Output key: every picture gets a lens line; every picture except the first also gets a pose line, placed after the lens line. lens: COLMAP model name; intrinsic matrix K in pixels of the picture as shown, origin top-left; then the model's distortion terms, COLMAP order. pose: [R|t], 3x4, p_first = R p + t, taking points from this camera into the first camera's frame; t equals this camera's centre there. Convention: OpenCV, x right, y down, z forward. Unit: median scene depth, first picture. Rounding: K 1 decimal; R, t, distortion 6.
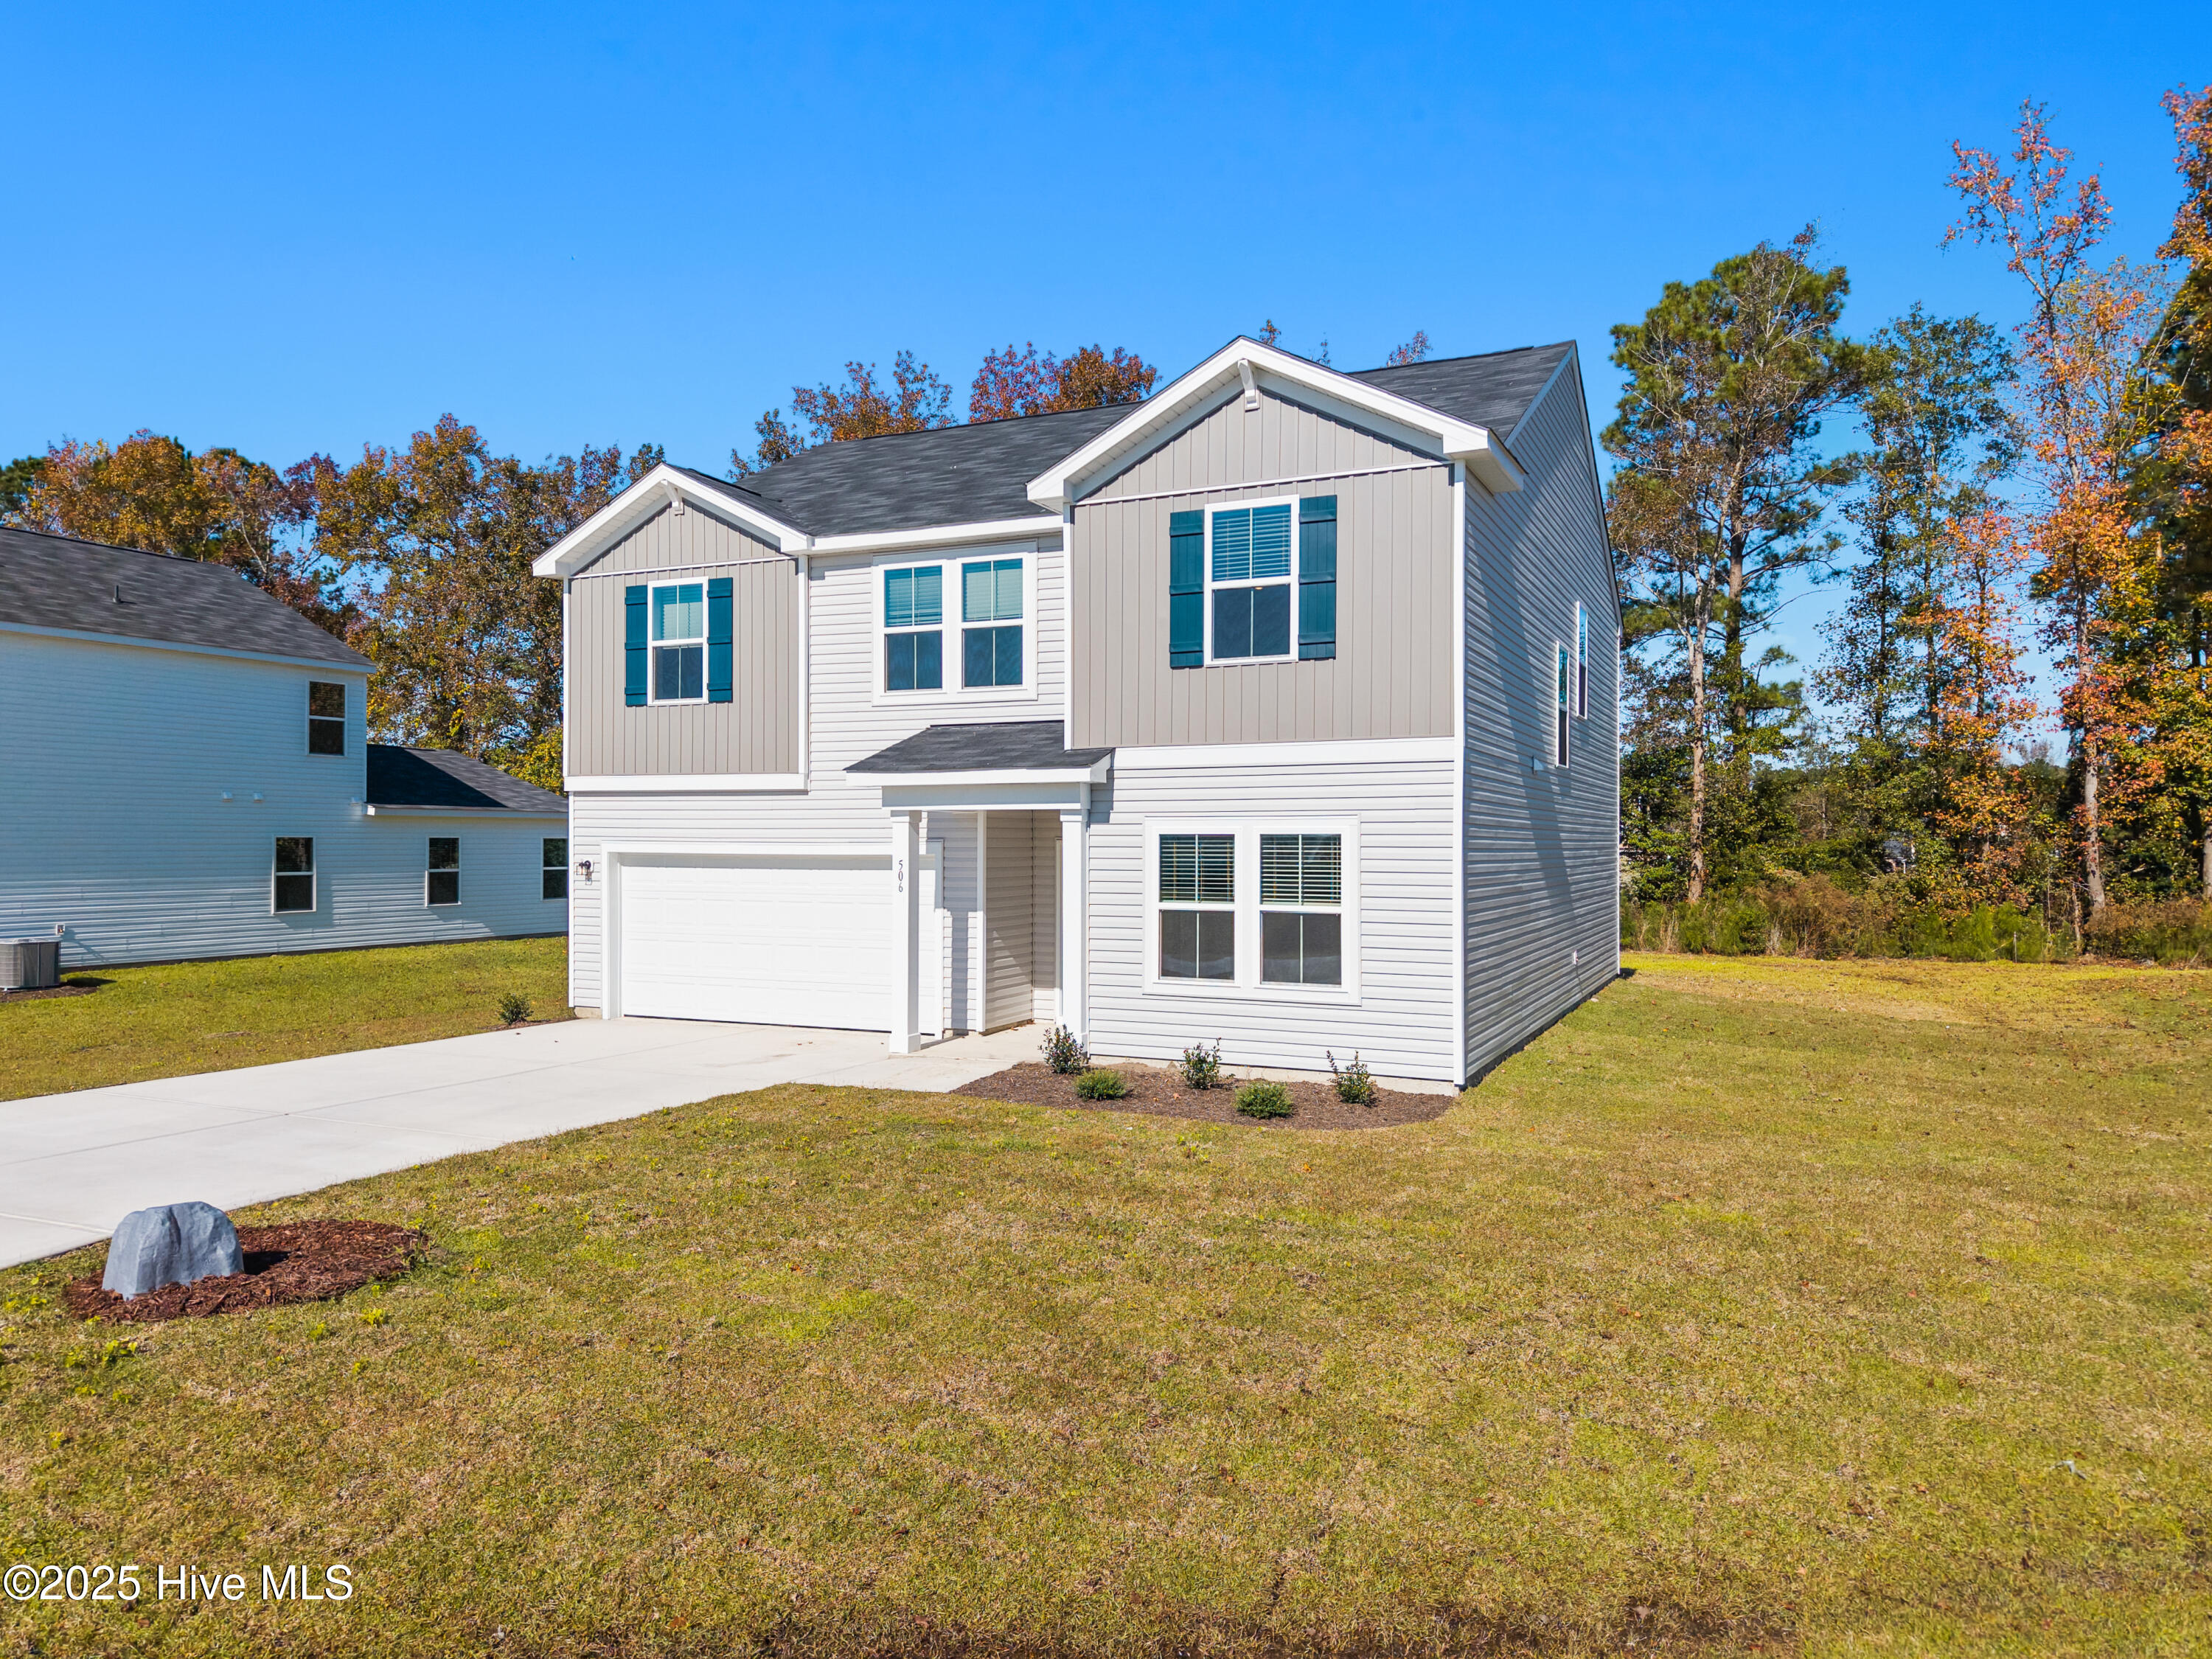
lens RADIAL K [[1511.3, 0, 1106.0], [0, 1511.3, 829.5], [0, 0, 1]] dist [-0.000294, -0.002925]
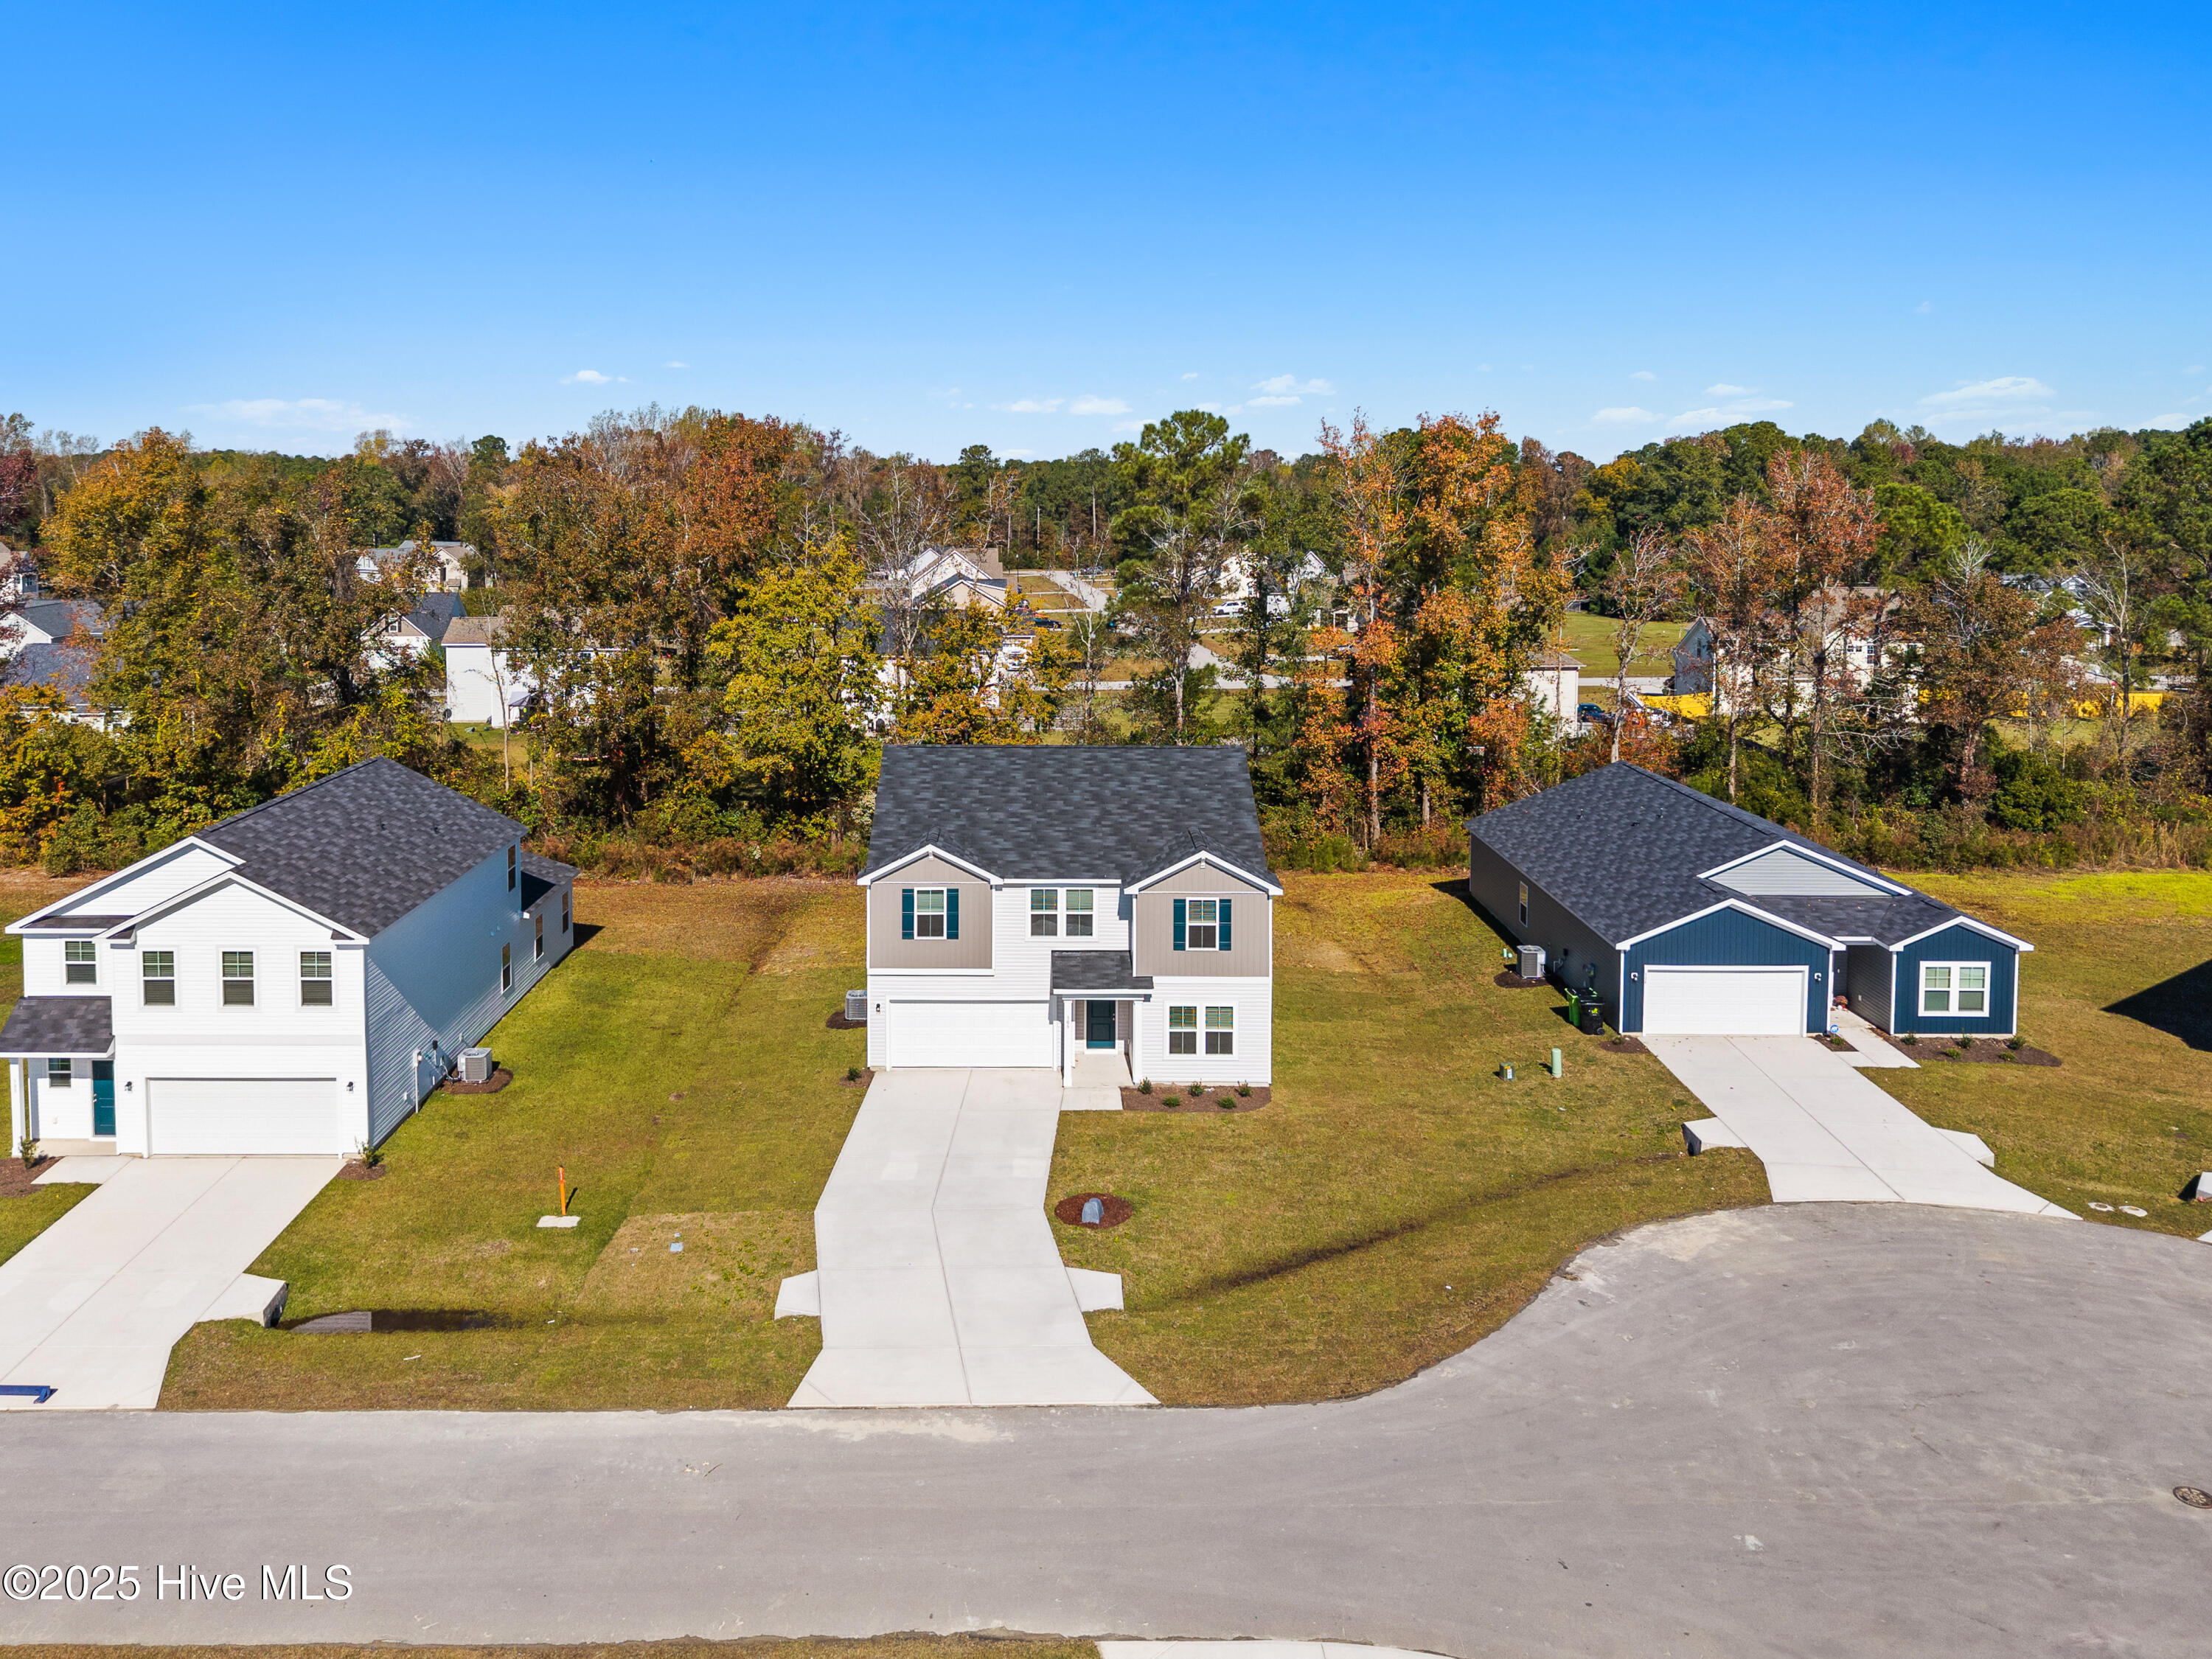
lens RADIAL K [[1678.6, 0, 1047.8], [0, 1678.6, 548.8], [0, 0, 1]] dist [0.023178, -0.017553]
pose [[0.904278, -0.016188, 0.426637, -1.360531], [-0.006450, 0.998649, 0.051565, -0.918474], [-0.426895, -0.049381, 0.902952, -1.581363]]
